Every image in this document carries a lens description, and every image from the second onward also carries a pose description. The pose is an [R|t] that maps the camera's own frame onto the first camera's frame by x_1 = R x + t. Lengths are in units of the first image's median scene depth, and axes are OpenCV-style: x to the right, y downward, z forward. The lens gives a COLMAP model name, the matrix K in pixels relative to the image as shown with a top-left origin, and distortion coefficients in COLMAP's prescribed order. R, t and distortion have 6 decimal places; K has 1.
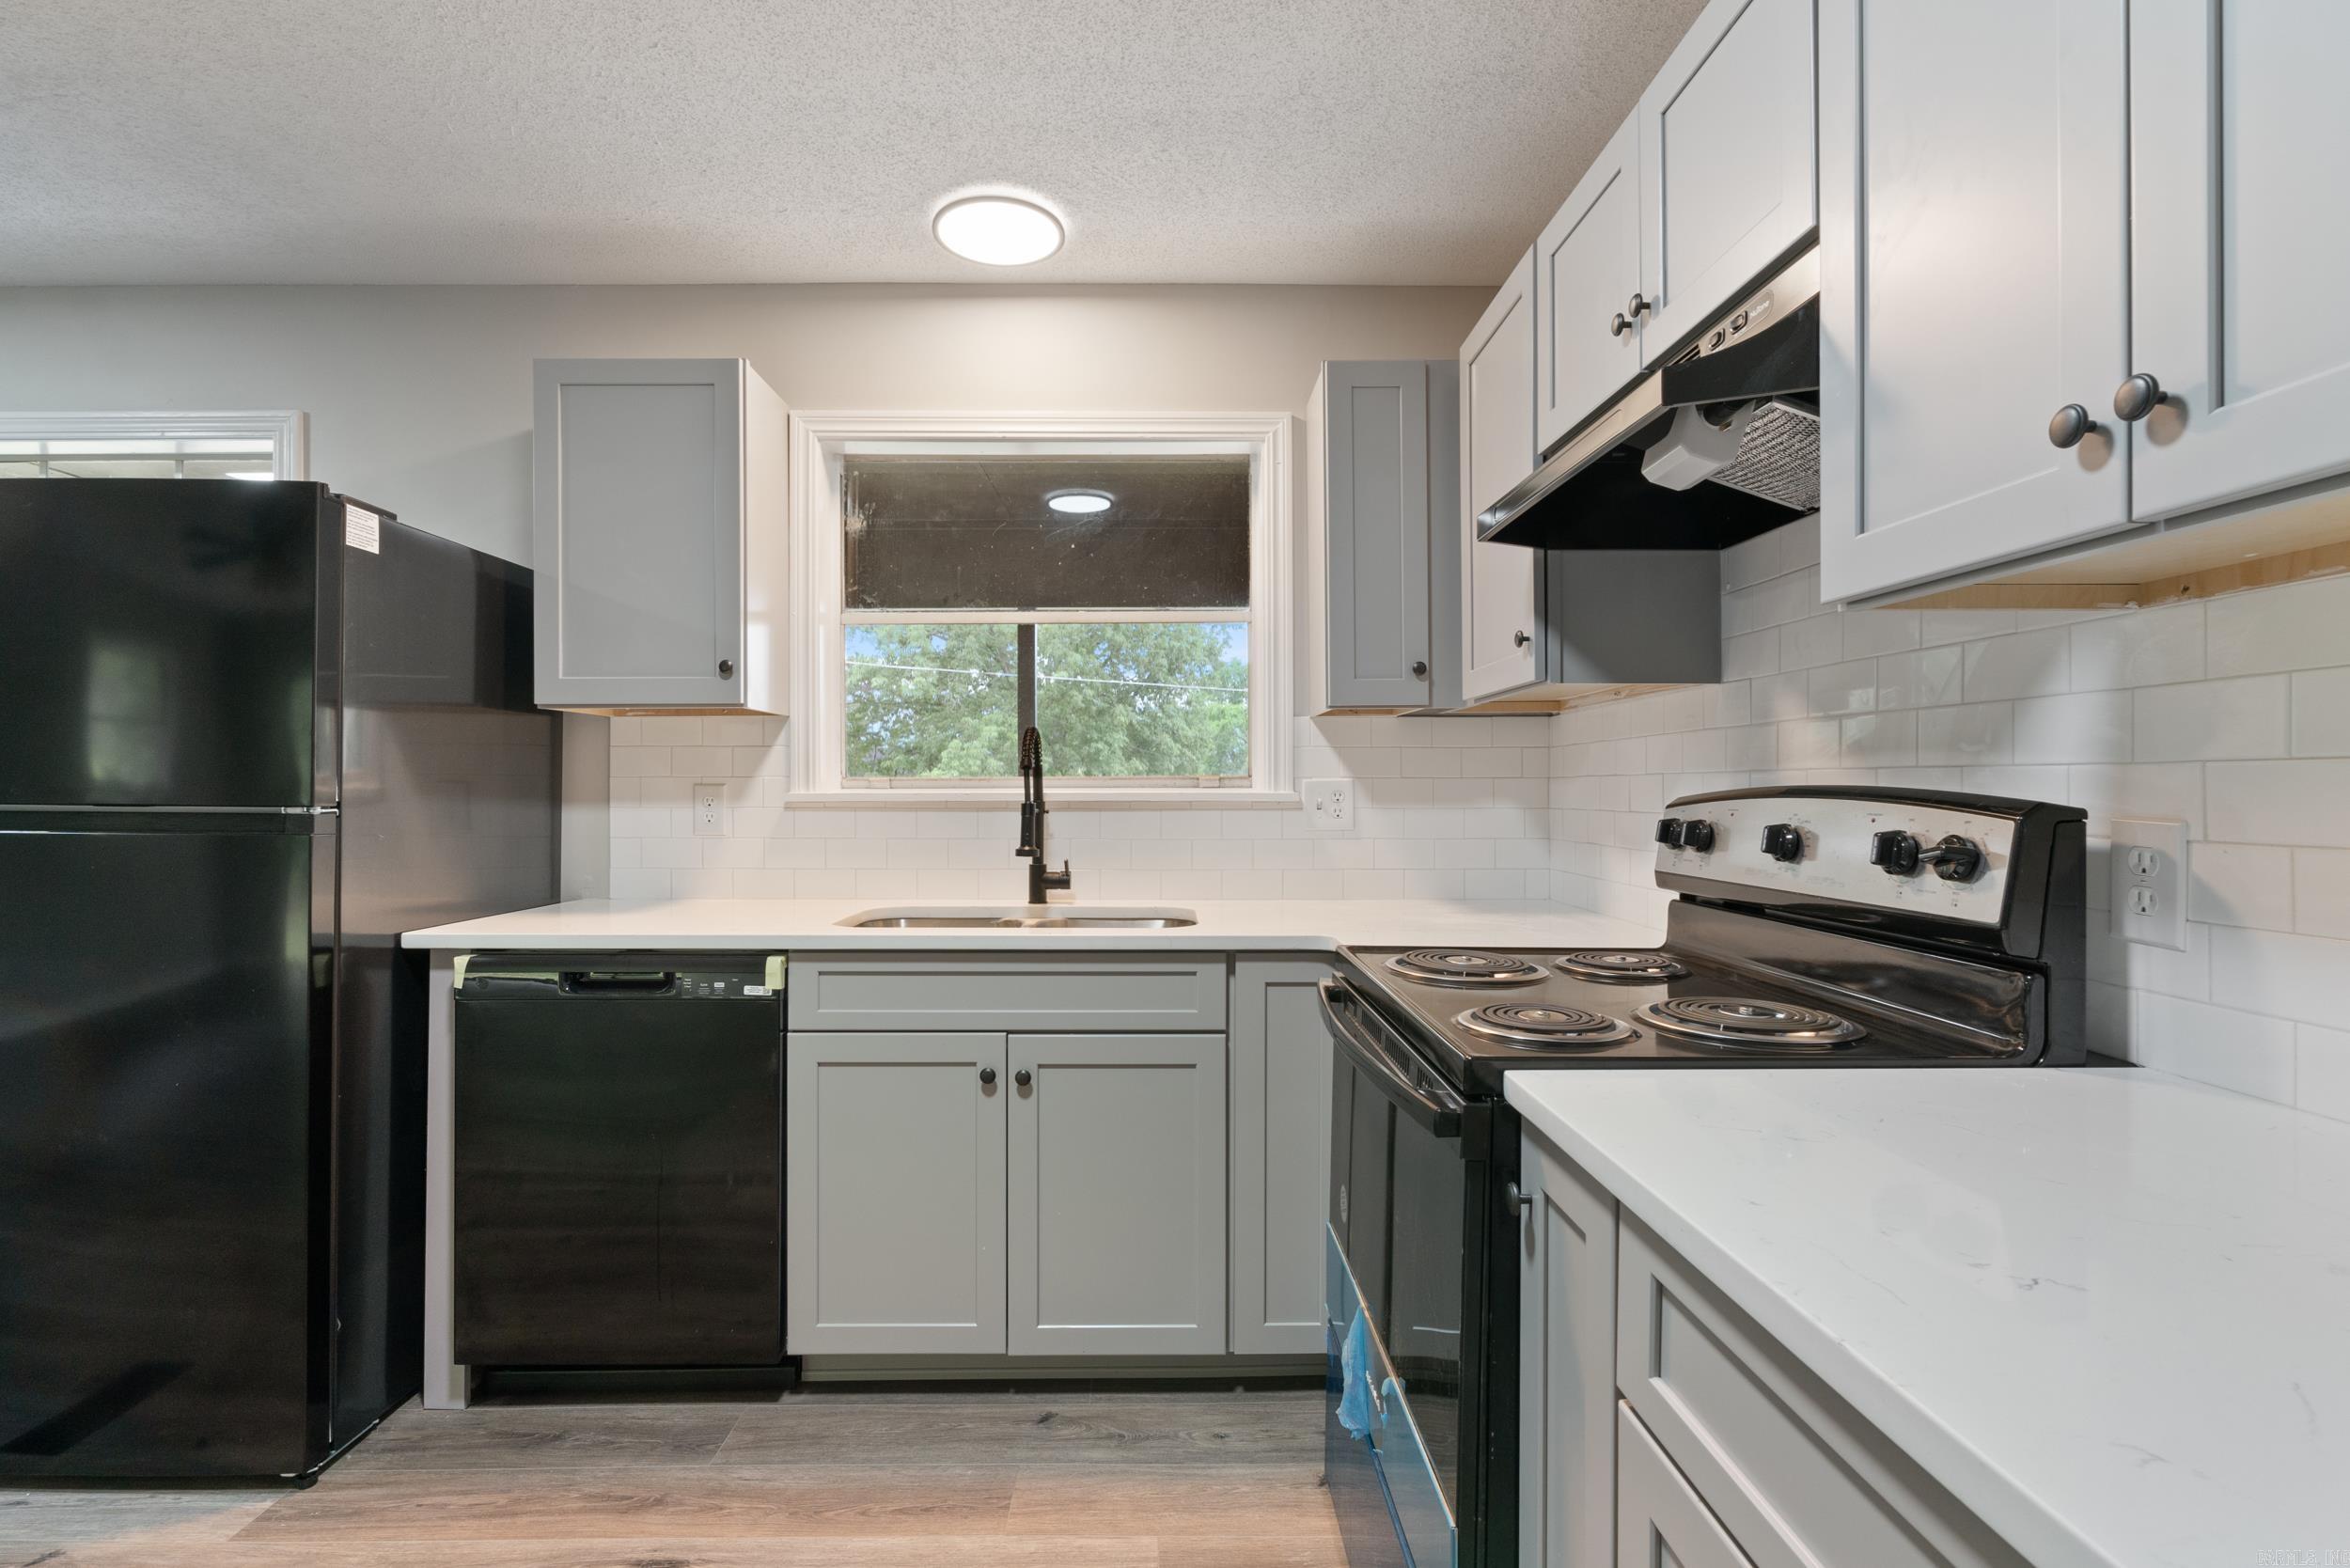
lens RADIAL K [[1072.1, 0, 1175.0], [0, 1072.1, 784.0], [0, 0, 1]] dist [-0.015448, 0.000537]
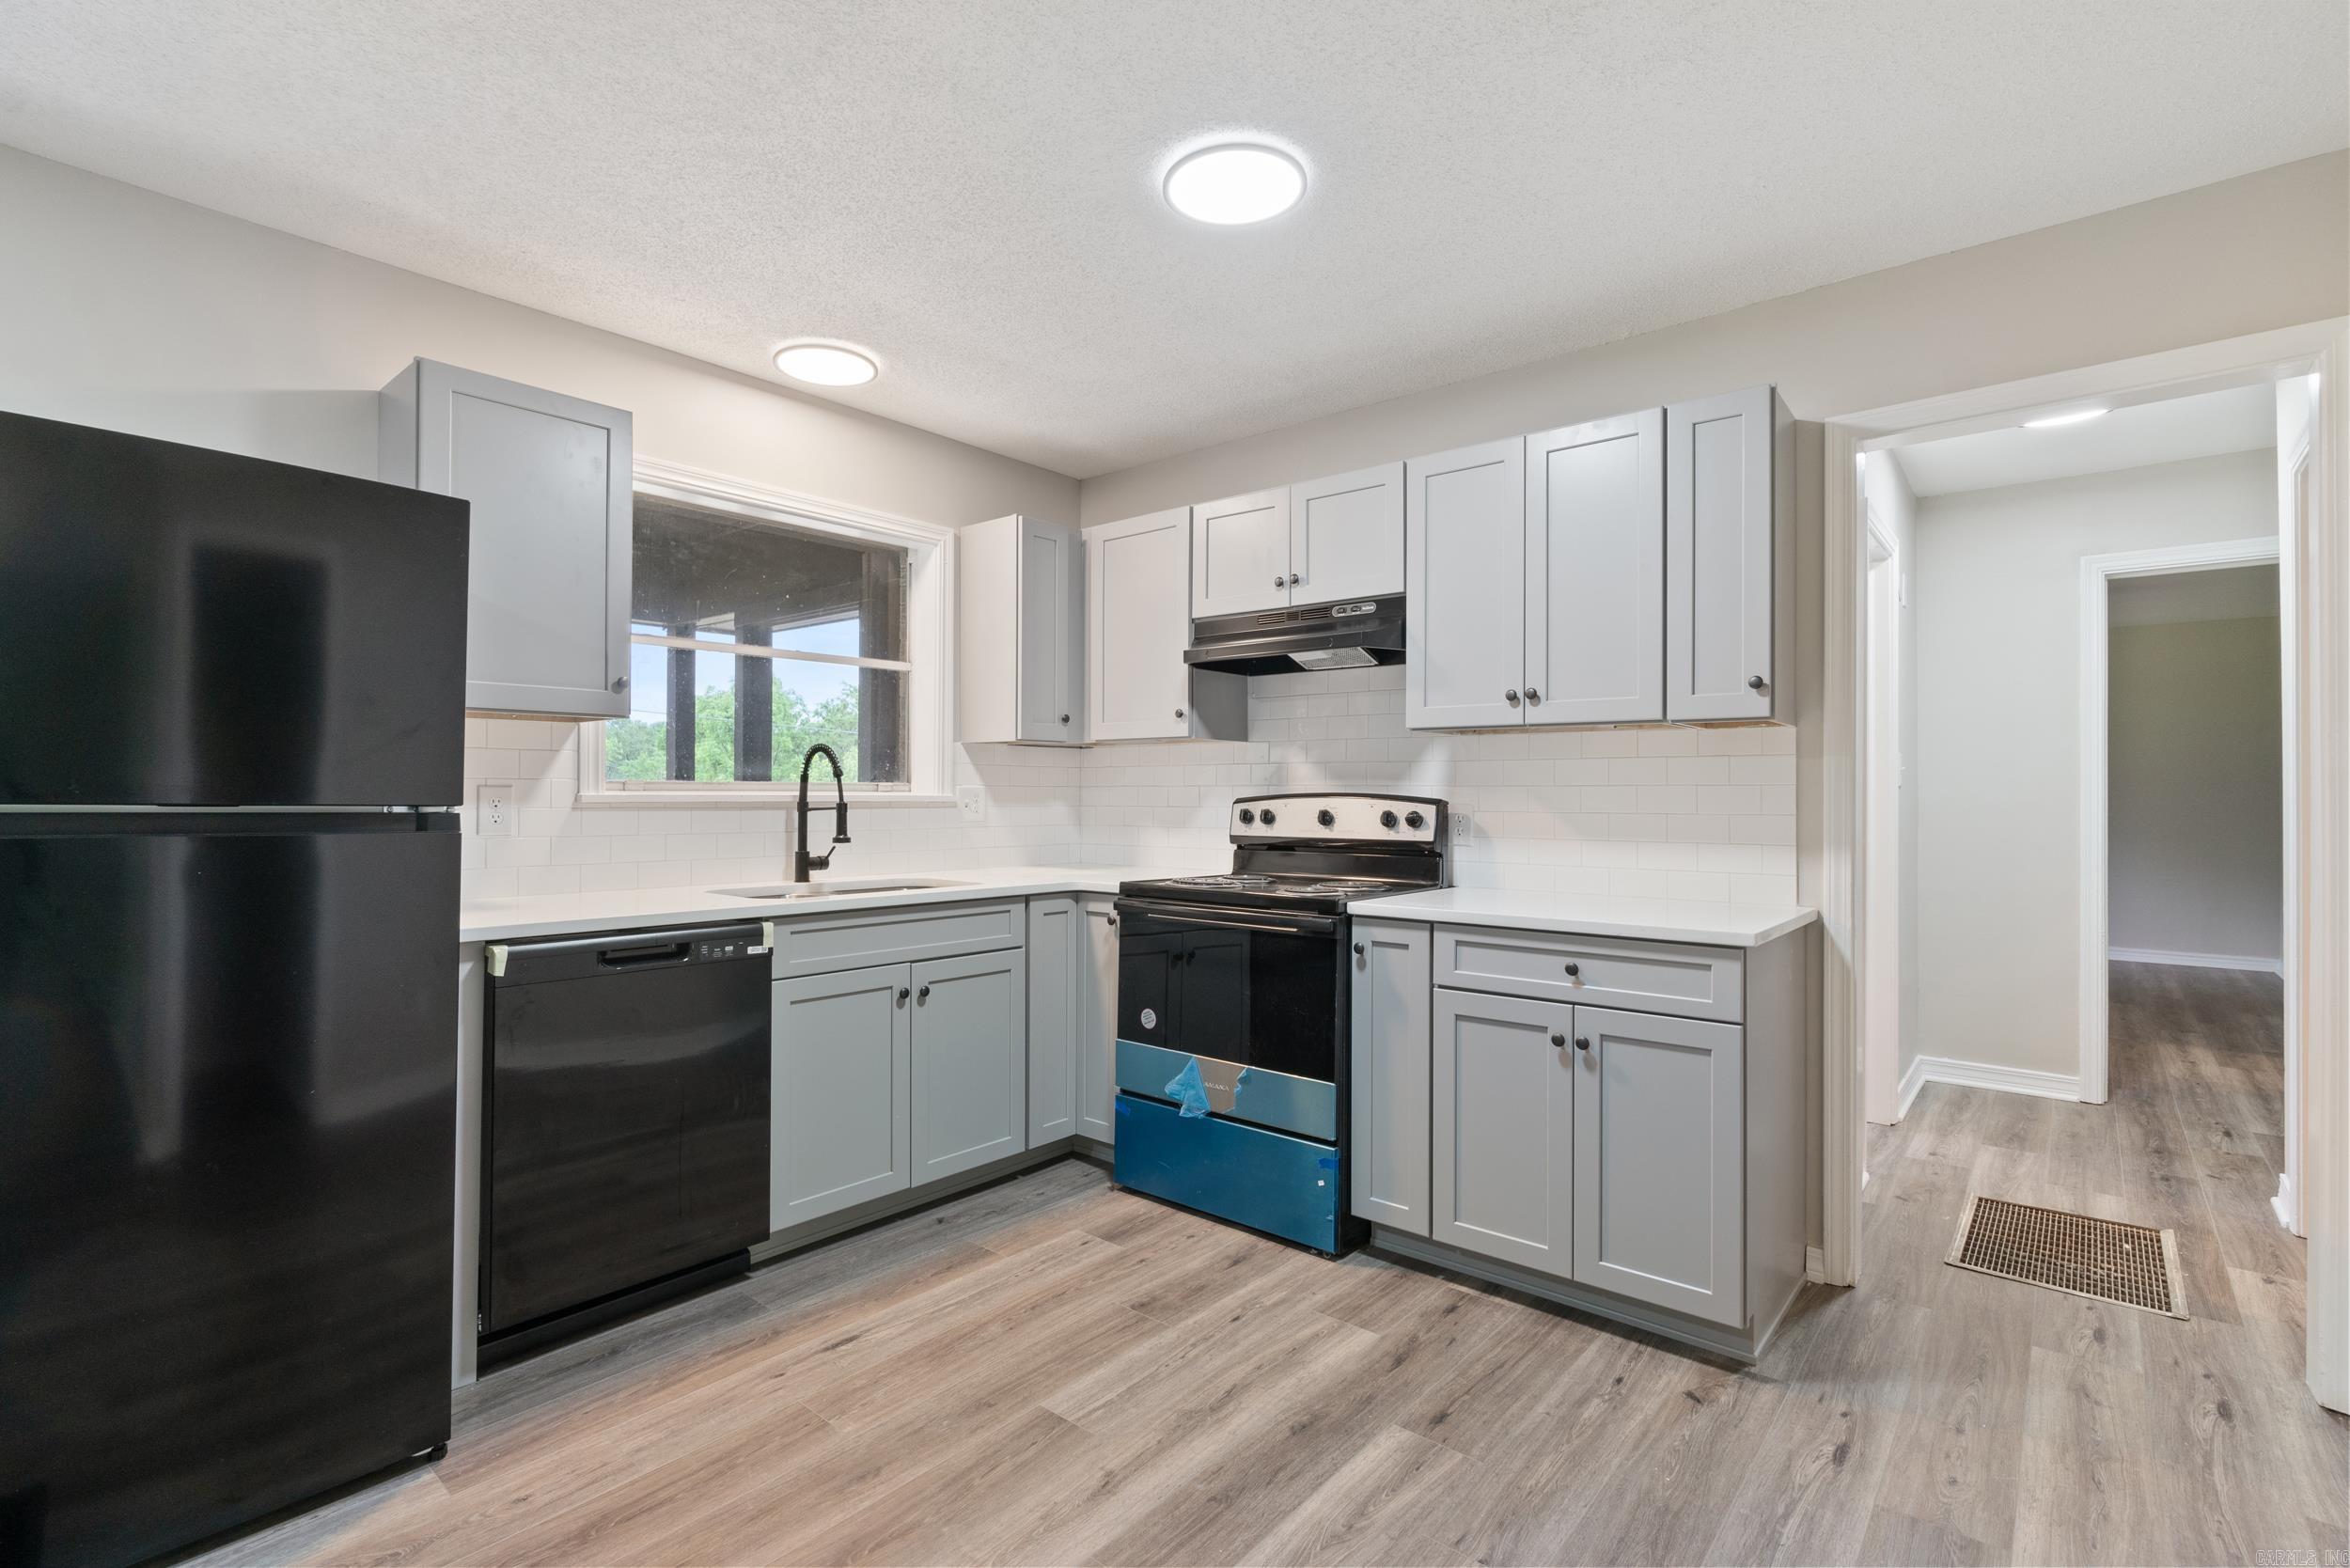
lens RADIAL K [[1072.1, 0, 1175.0], [0, 1072.1, 784.0], [0, 0, 1]] dist [-0.015448, 0.000537]
pose [[0.657861, 0.010403, 0.753067, -1.007341], [-0.007505, 0.999946, -0.007257, 0.001275], [-0.753102, -0.000878, 0.657904, -0.209068]]
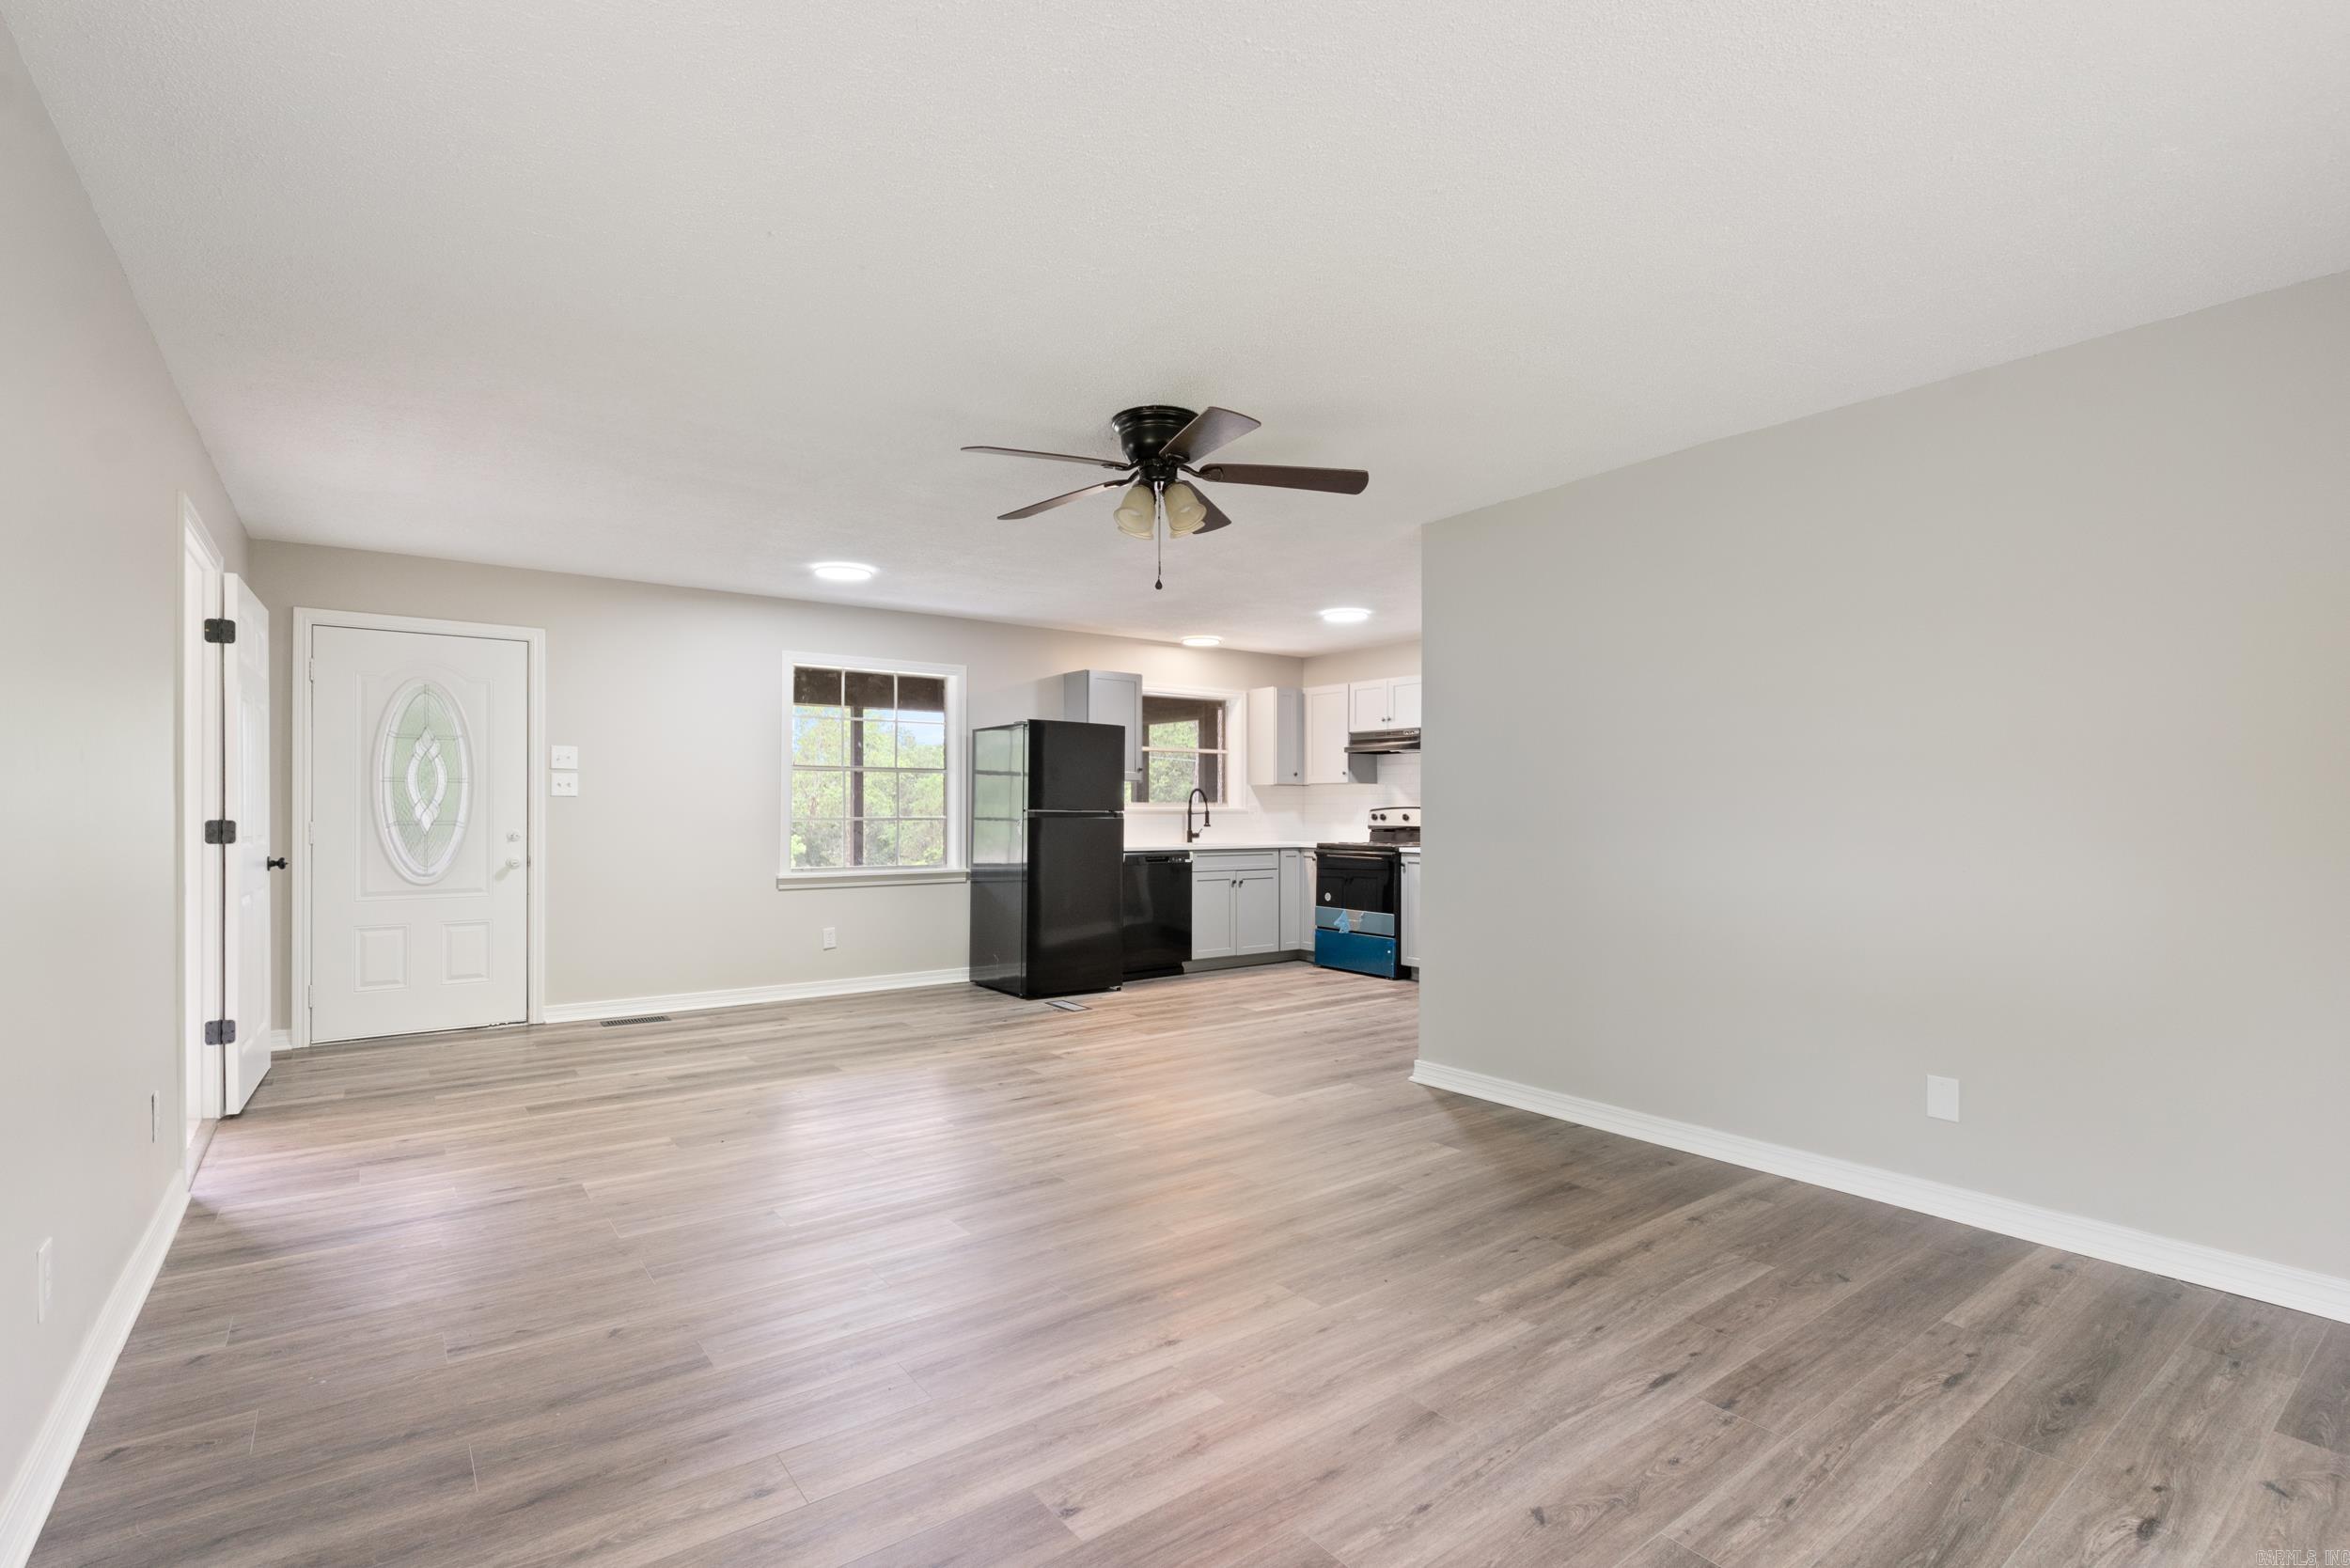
lens RADIAL K [[1072.5, 0, 1152.2], [0, 1072.5, 801.8], [0, 0, 1]] dist [-0.011263, 0.000553]
pose [[0.817849, 0.006195, 0.575400, -2.612106], [-0.005608, 0.999980, -0.002794, -0.001264], [-0.575406, -0.000942, 0.817868, -1.961531]]
